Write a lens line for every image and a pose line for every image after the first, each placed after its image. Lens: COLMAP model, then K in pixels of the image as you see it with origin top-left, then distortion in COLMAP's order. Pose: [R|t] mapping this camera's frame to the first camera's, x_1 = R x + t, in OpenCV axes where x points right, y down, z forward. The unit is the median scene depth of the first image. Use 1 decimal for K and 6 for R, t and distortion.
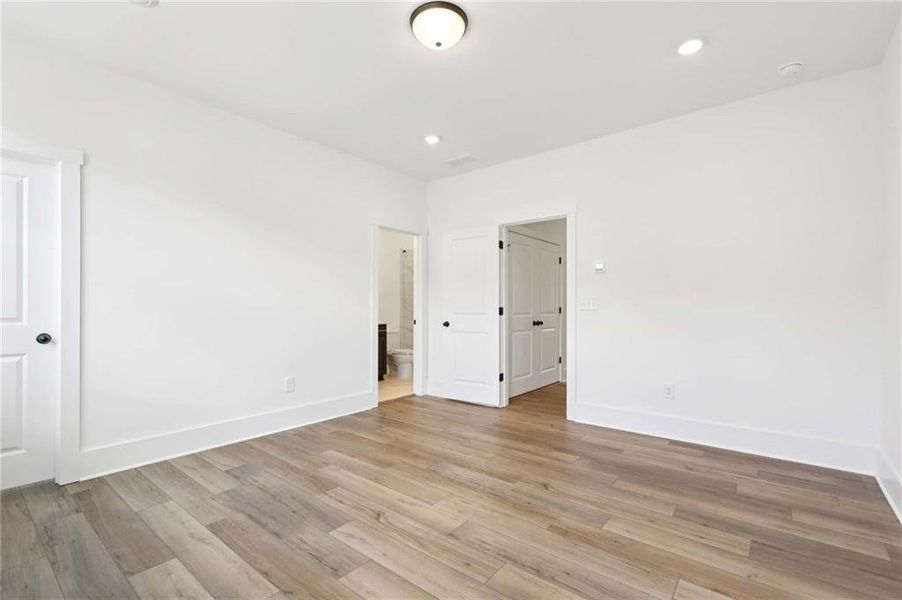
lens RADIAL K [[409.7, 0, 449.9], [0, 409.7, 304.1], [0, 0, 1]] dist [-0.000378, -0.000263]
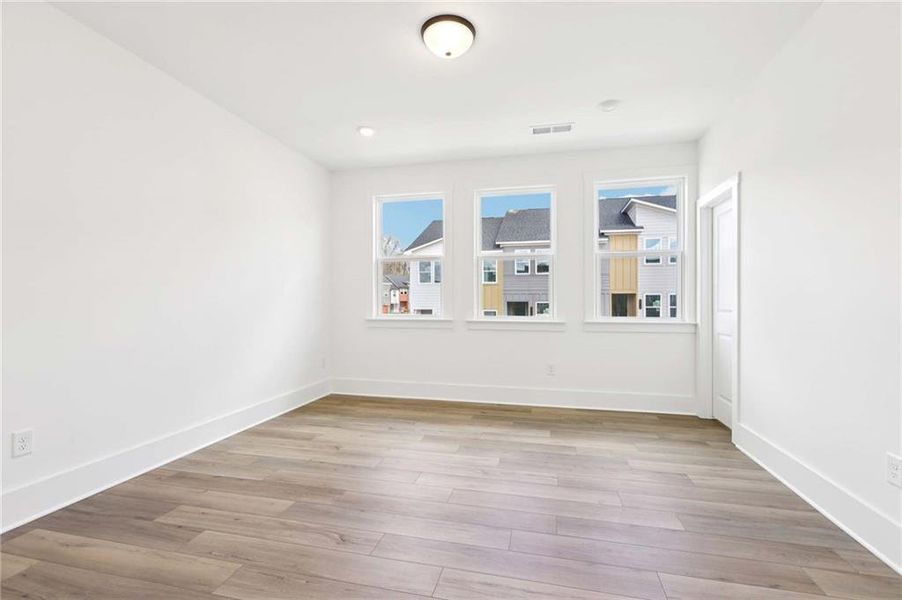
lens RADIAL K [[409.7, 0, 451.4], [0, 409.7, 302.1], [0, 0, 1]] dist [-0.000378, -0.000263]
pose [[-0.905824, 0.000371, -0.423653, 0.447430], [0.004315, 0.999956, -0.008349, 0.018601], [0.423631, -0.009391, -0.905786, 2.136158]]
